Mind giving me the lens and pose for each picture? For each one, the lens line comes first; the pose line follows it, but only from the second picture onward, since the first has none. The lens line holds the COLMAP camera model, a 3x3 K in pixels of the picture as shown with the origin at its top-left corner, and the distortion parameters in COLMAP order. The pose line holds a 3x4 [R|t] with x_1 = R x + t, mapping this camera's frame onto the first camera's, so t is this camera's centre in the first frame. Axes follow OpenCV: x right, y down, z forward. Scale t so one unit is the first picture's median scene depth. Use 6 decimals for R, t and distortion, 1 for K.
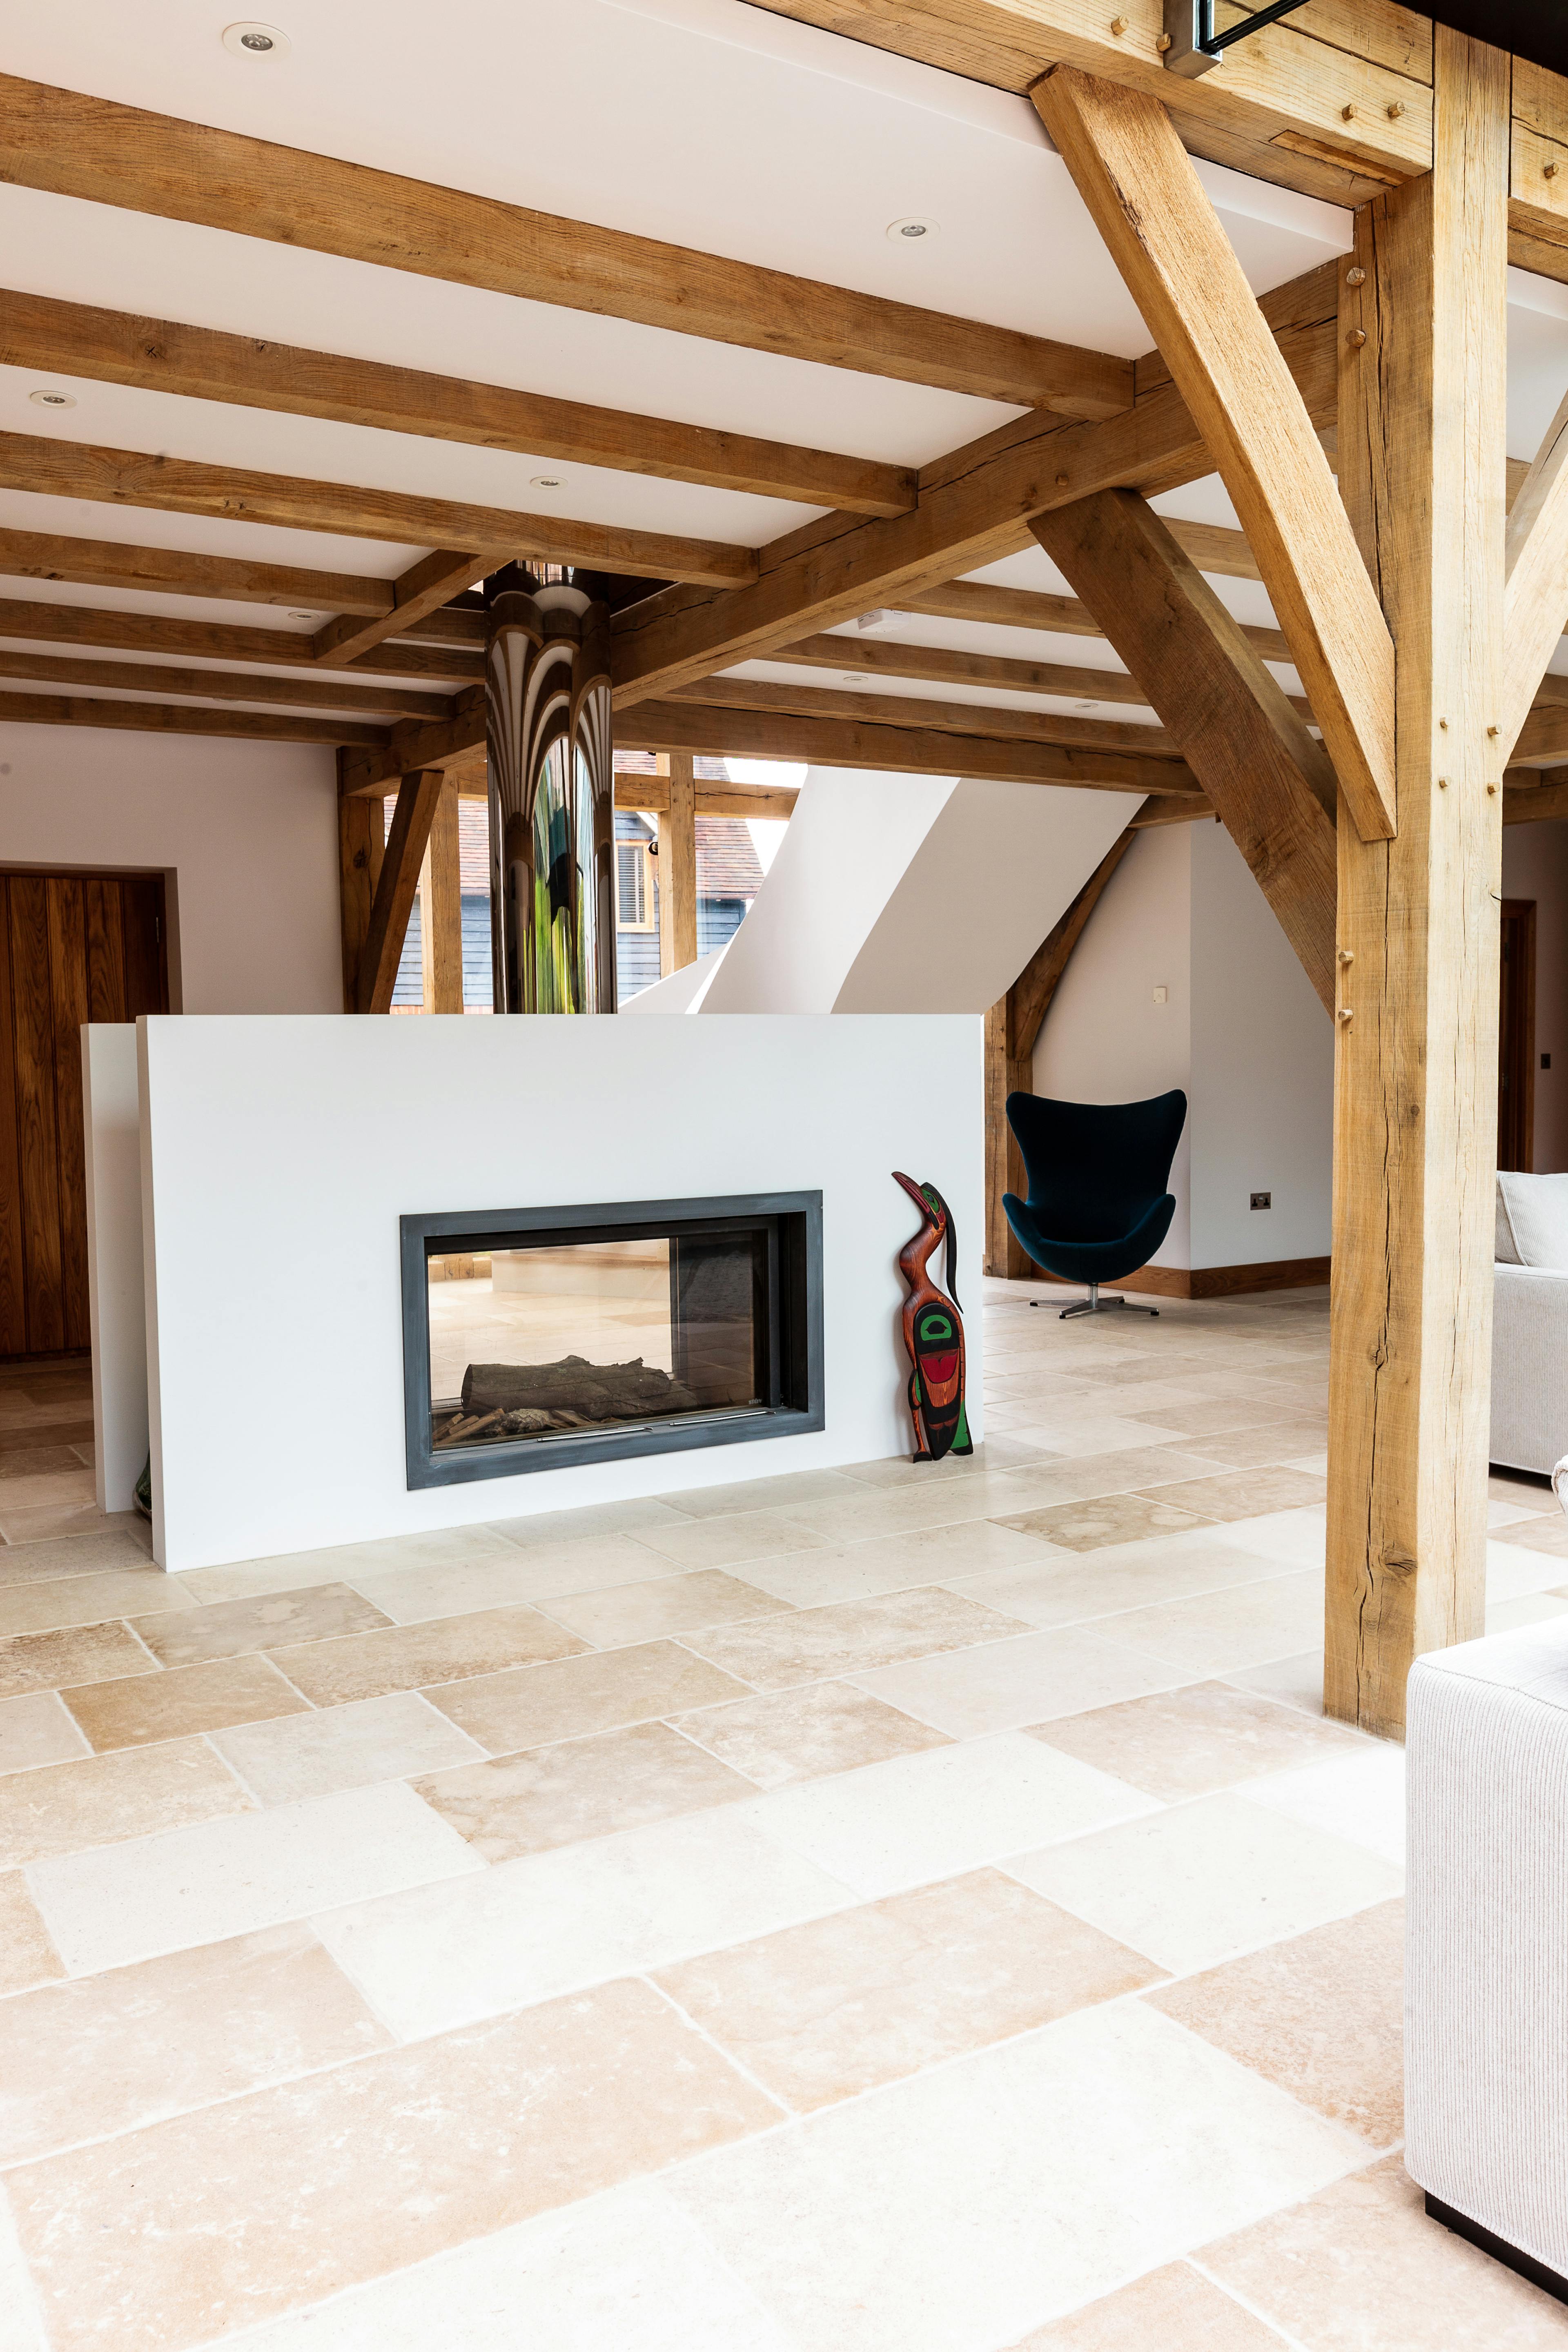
lens RADIAL K [[1776.3, 0, 756.2], [0, 1776.3, 1183.1], [0, 0, 1]] dist [0.001179, -0.001571]
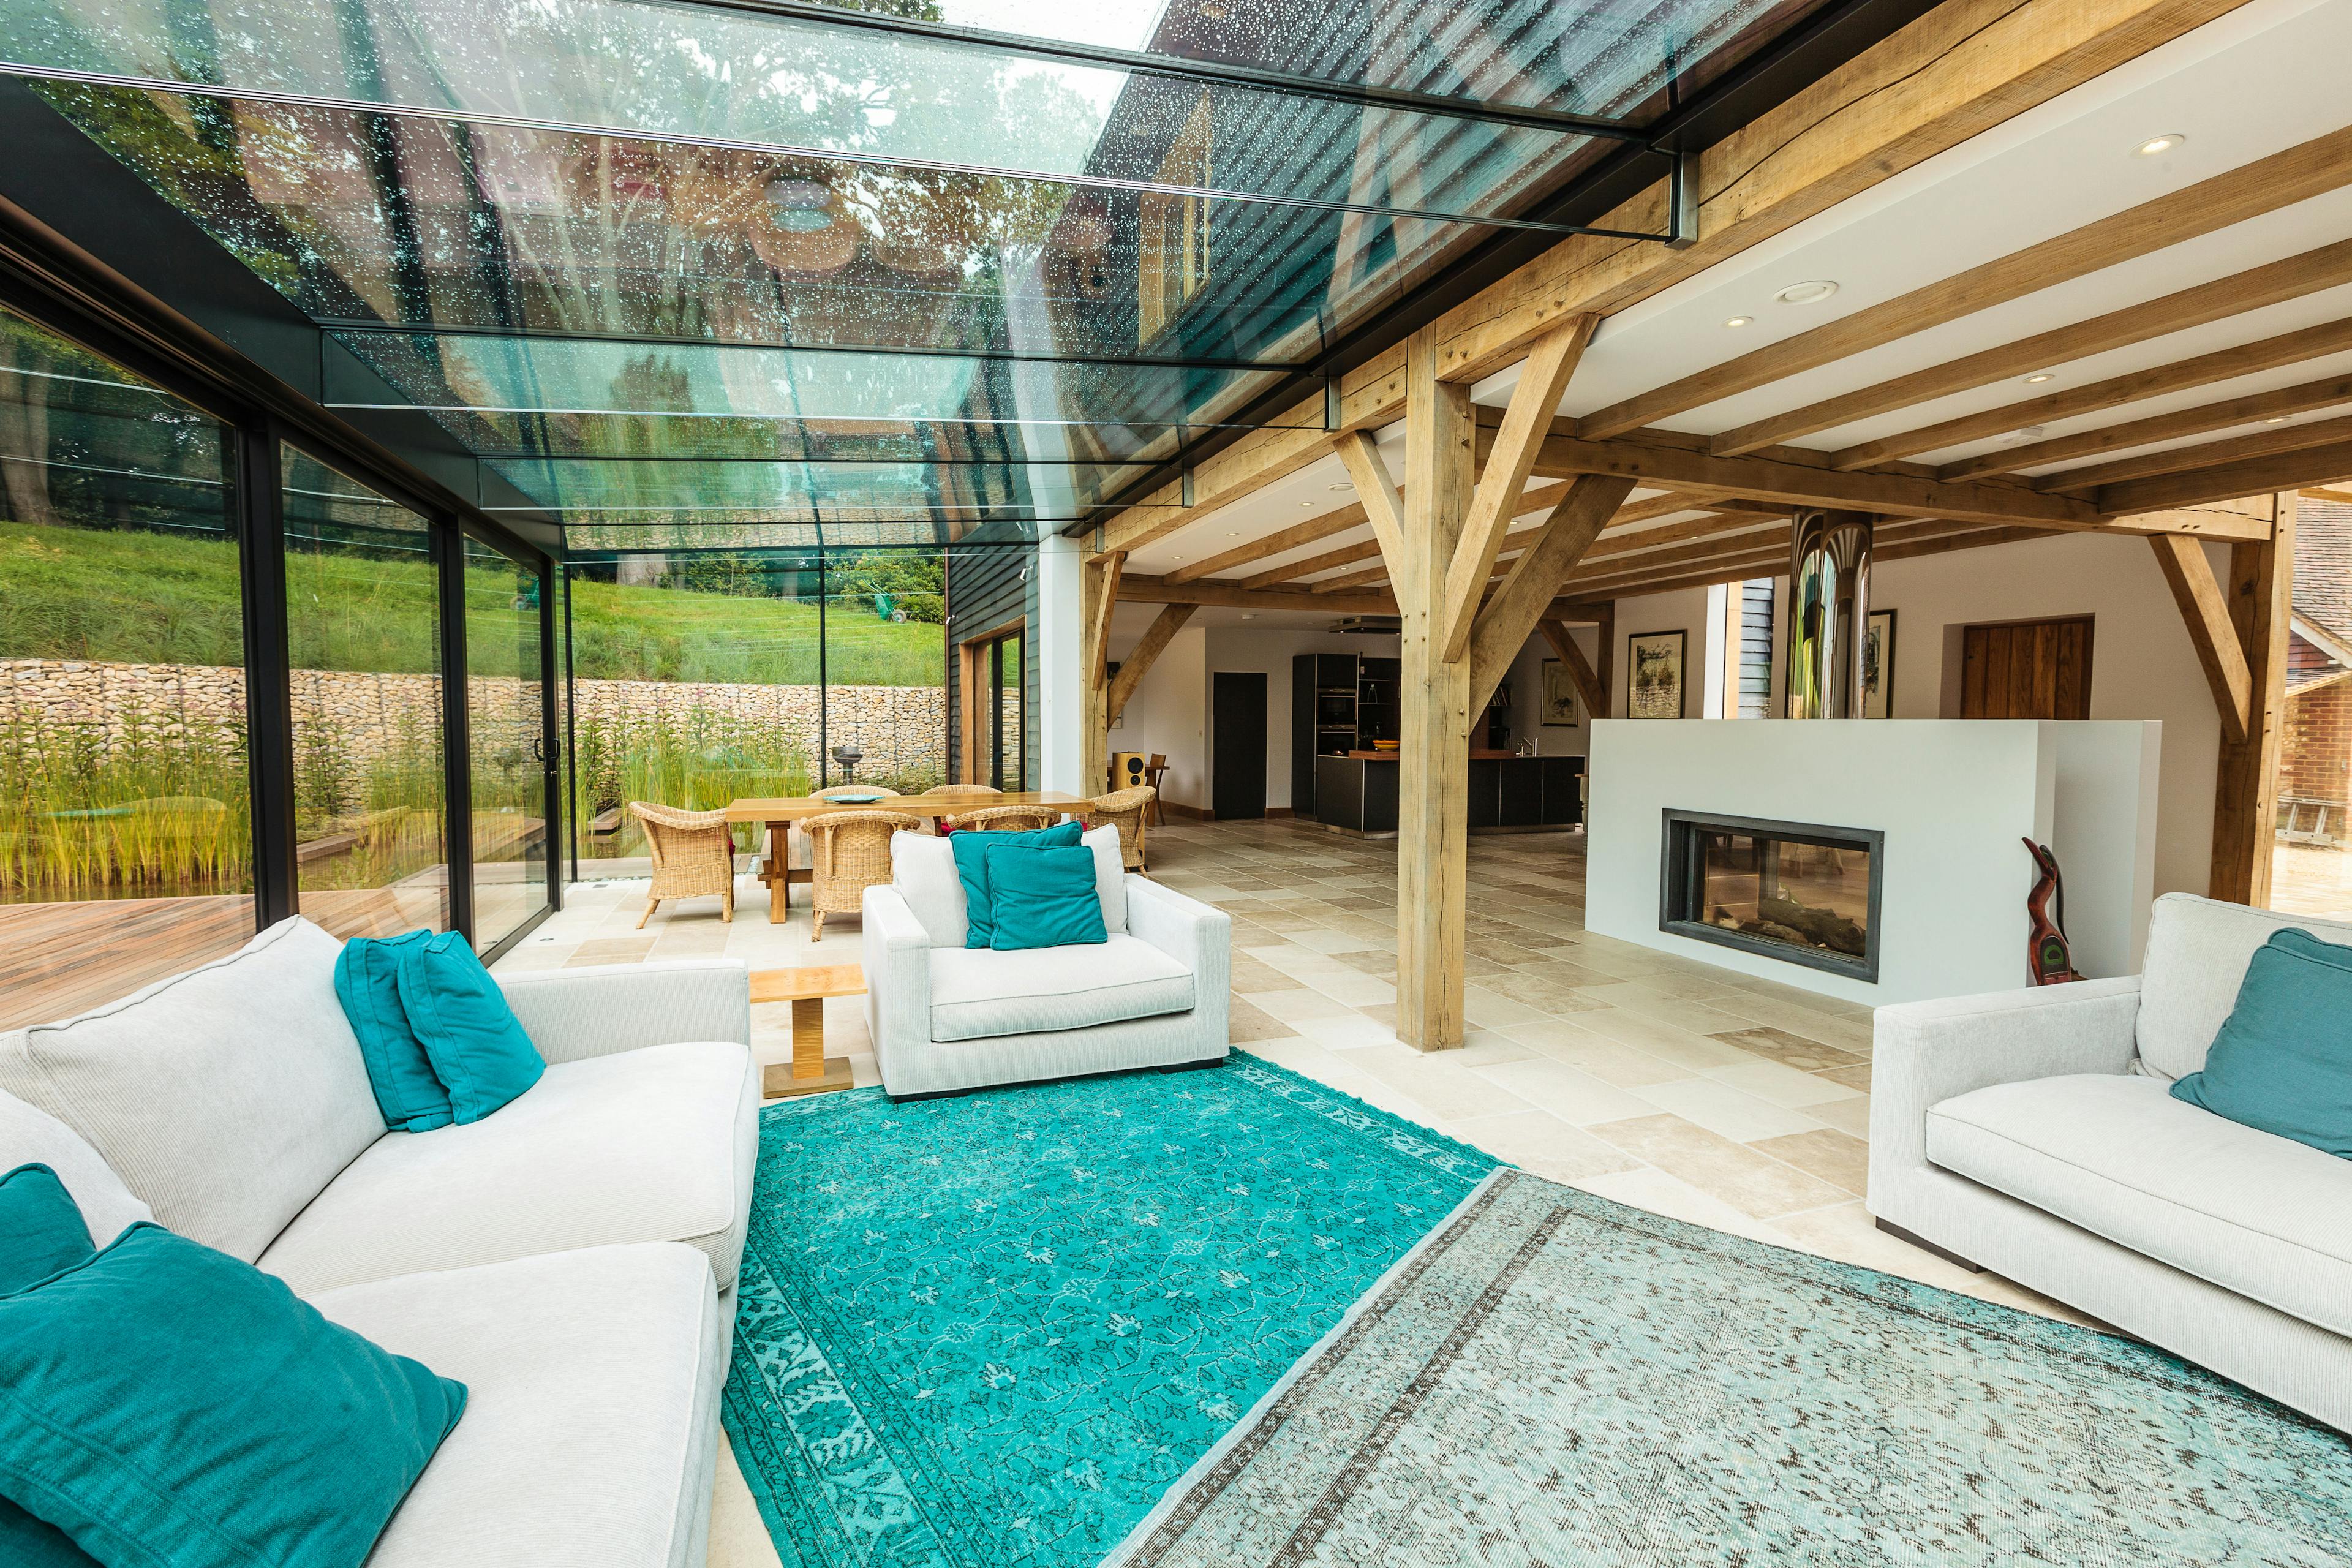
lens RADIAL K [[1041.9, 0, 1171.9], [0, 1041.9, 774.8], [0, 0, 1]] dist [-0.000054, 0.000100]
pose [[-0.194380, 0.067560, -0.978597, 1.708040], [-0.067936, 0.994303, 0.082138, -0.127149], [0.978571, 0.082448, -0.188683, 0.895888]]
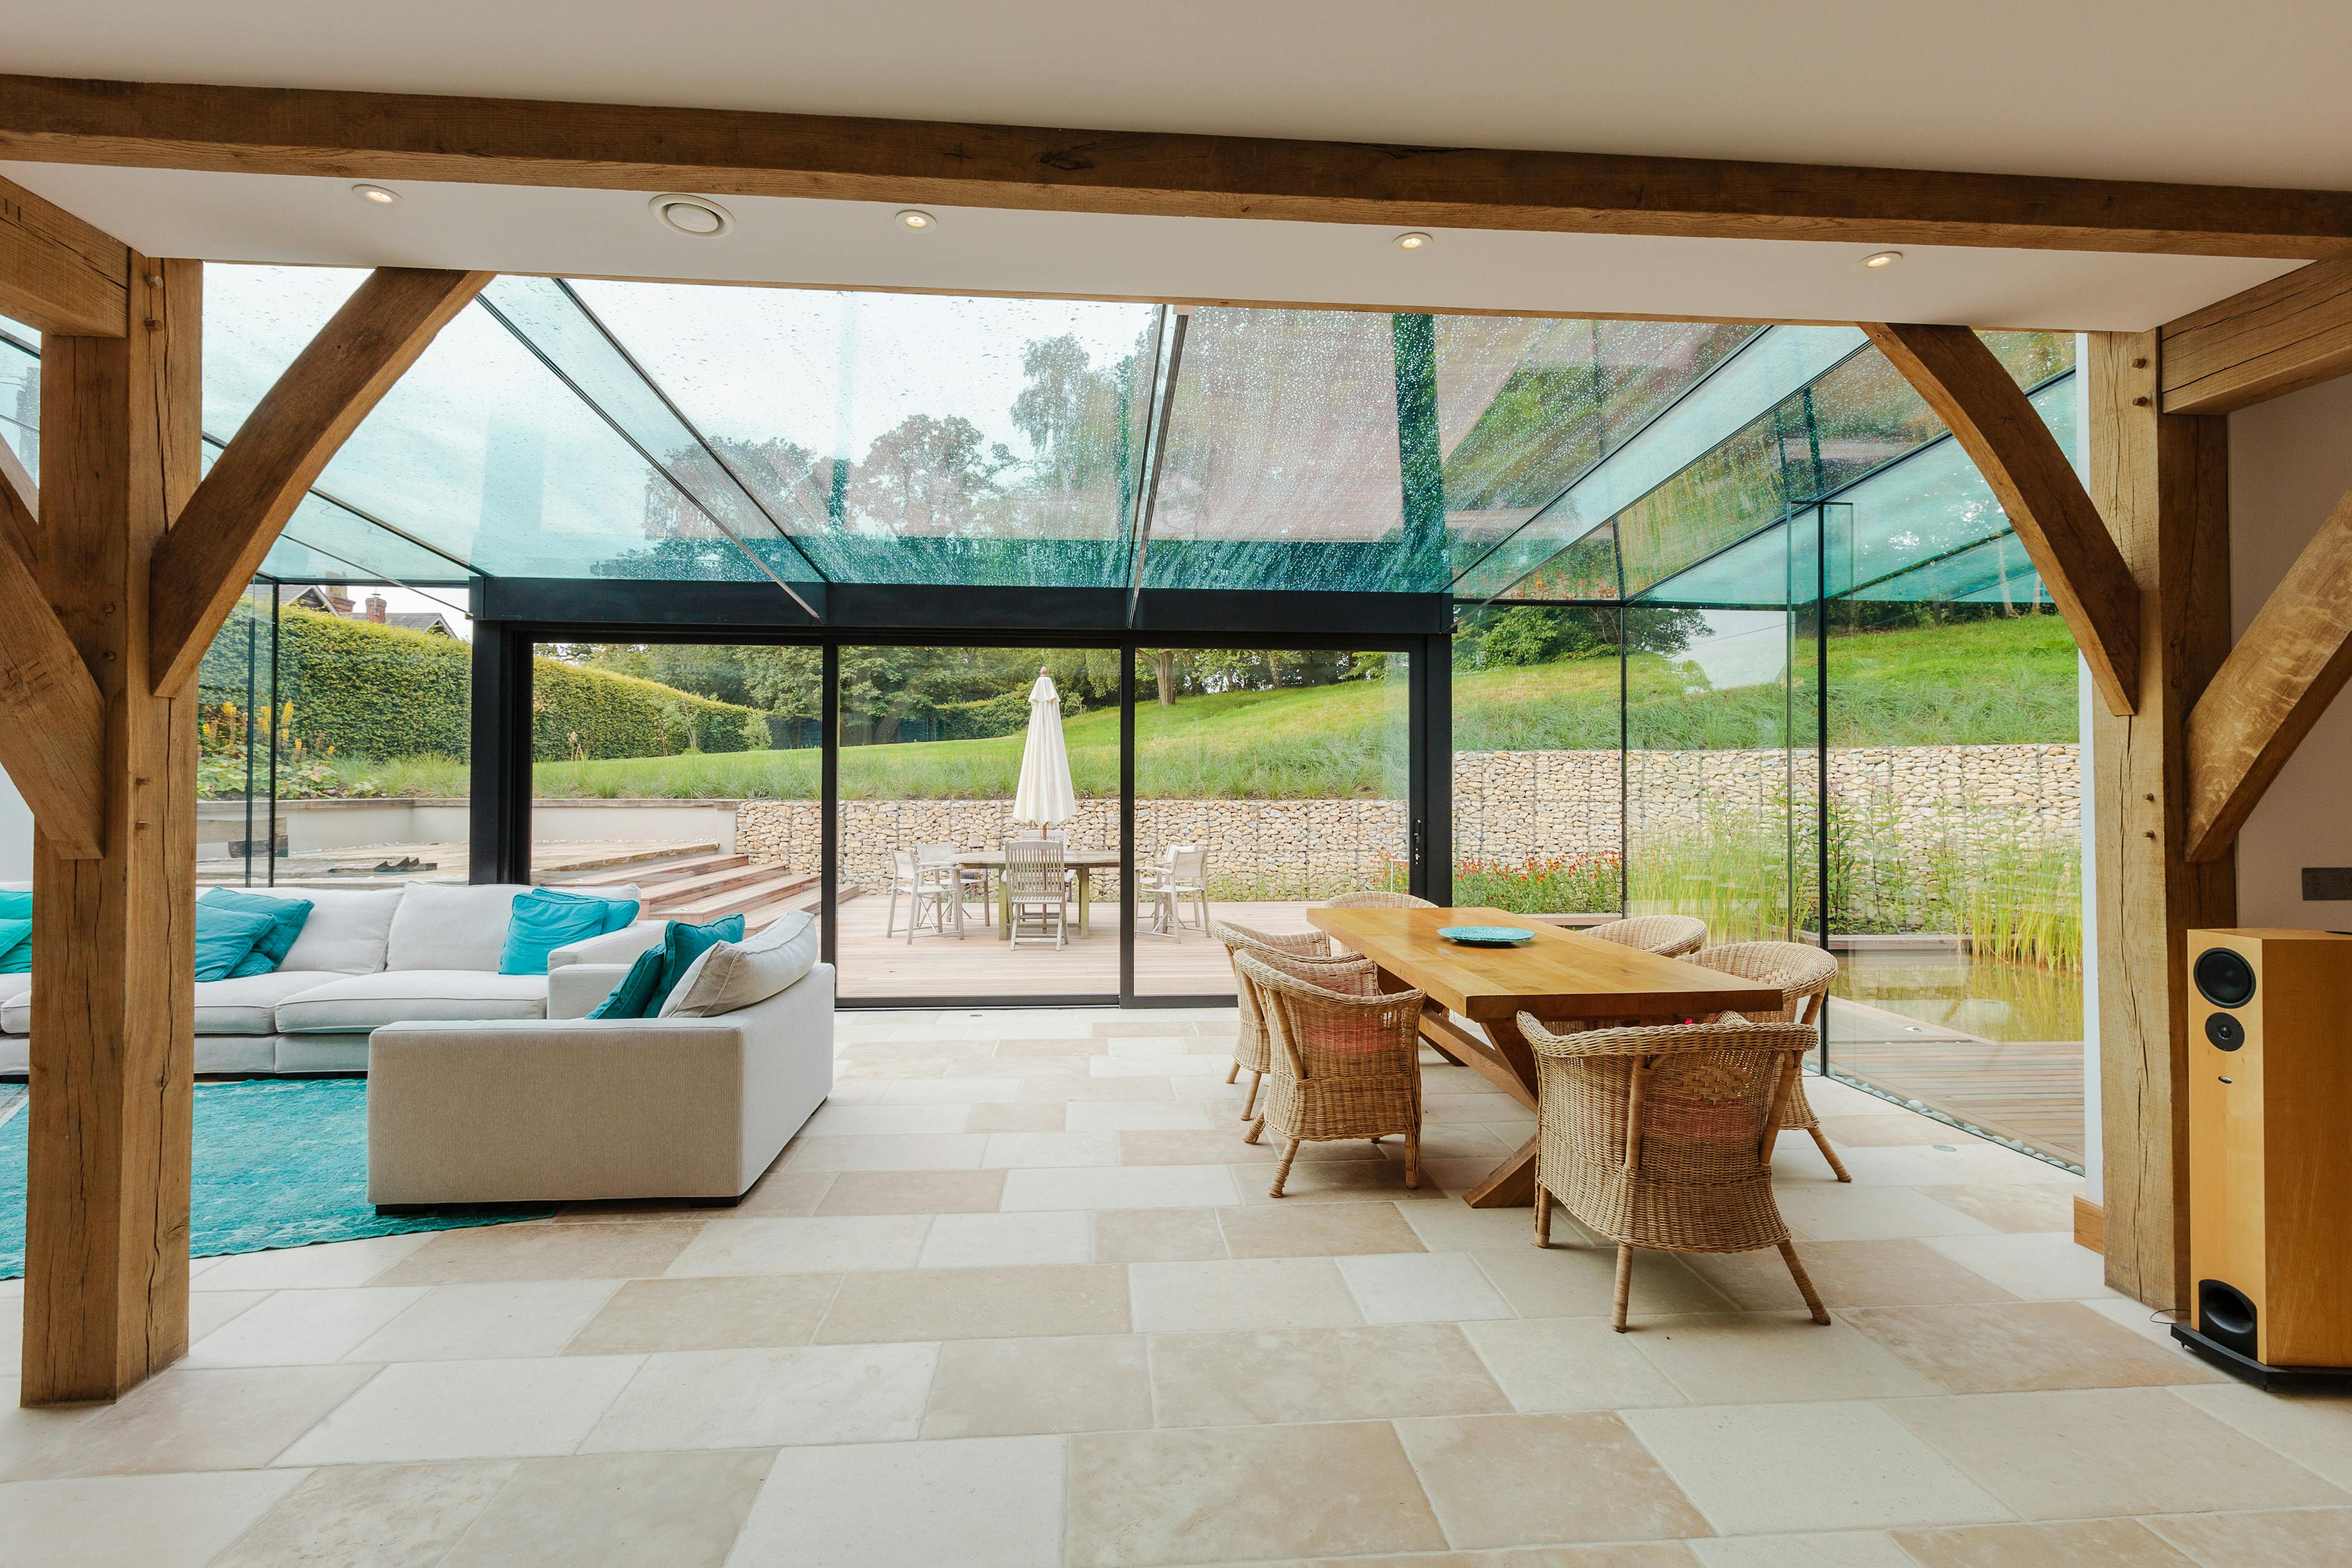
lens RADIAL K [[1064.4, 0, 1168.1], [0, 1064.4, 774.1], [0, 0, 1]] dist [0.000306, -0.000243]
pose [[-0.891442, 0.020733, 0.452659, -0.665228], [0.042117, 0.998419, 0.037213, -0.125416], [-0.451172, 0.052237, -0.890907, 1.307725]]
